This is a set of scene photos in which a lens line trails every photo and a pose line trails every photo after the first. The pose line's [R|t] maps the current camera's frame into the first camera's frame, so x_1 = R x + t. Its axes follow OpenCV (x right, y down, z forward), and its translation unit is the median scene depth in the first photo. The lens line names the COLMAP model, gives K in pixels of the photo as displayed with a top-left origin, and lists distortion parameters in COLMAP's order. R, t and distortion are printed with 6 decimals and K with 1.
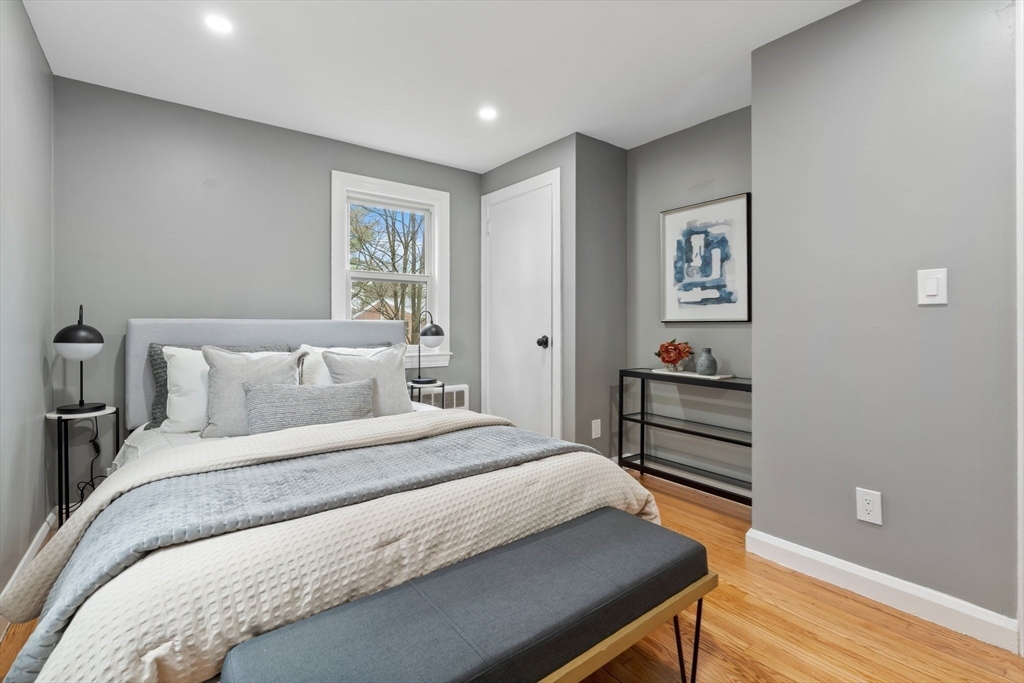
lens RADIAL K [[464.2, 0, 516.1], [0, 464.2, 323.8], [0, 0, 1]] dist [-0.005639, 0.001413]
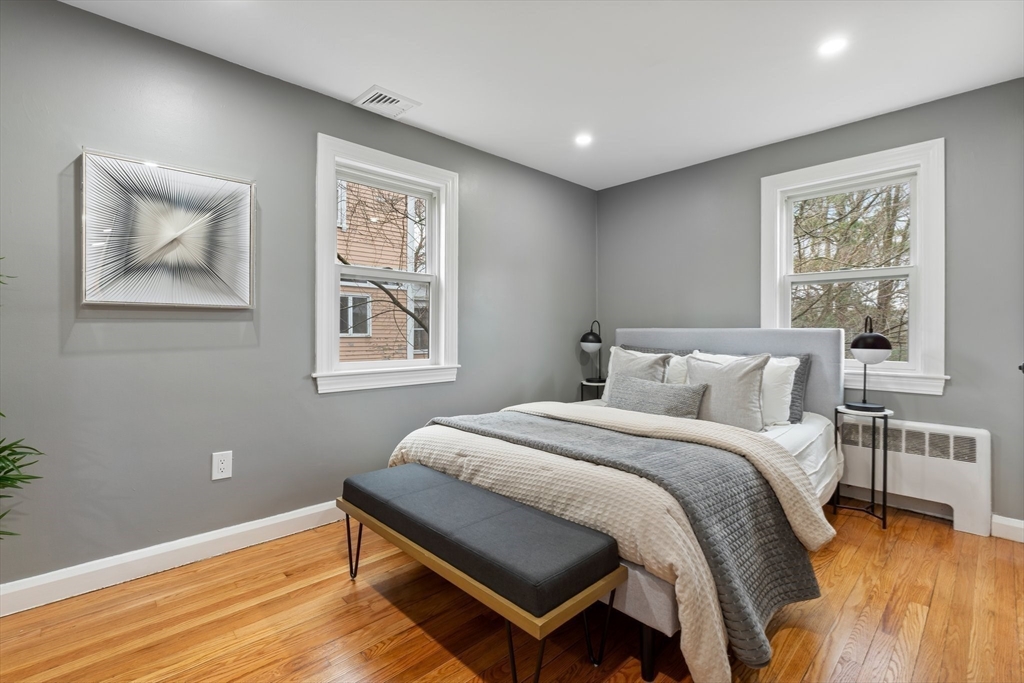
lens RADIAL K [[464.2, 0, 514.7], [0, 464.2, 337.5], [0, 0, 1]] dist [-0.005639, 0.001413]
pose [[0.094710, 0.013818, -0.995409, 0.699143], [-0.002533, 0.999904, 0.013640, -0.001130], [0.995502, 0.001229, 0.094736, 0.480209]]
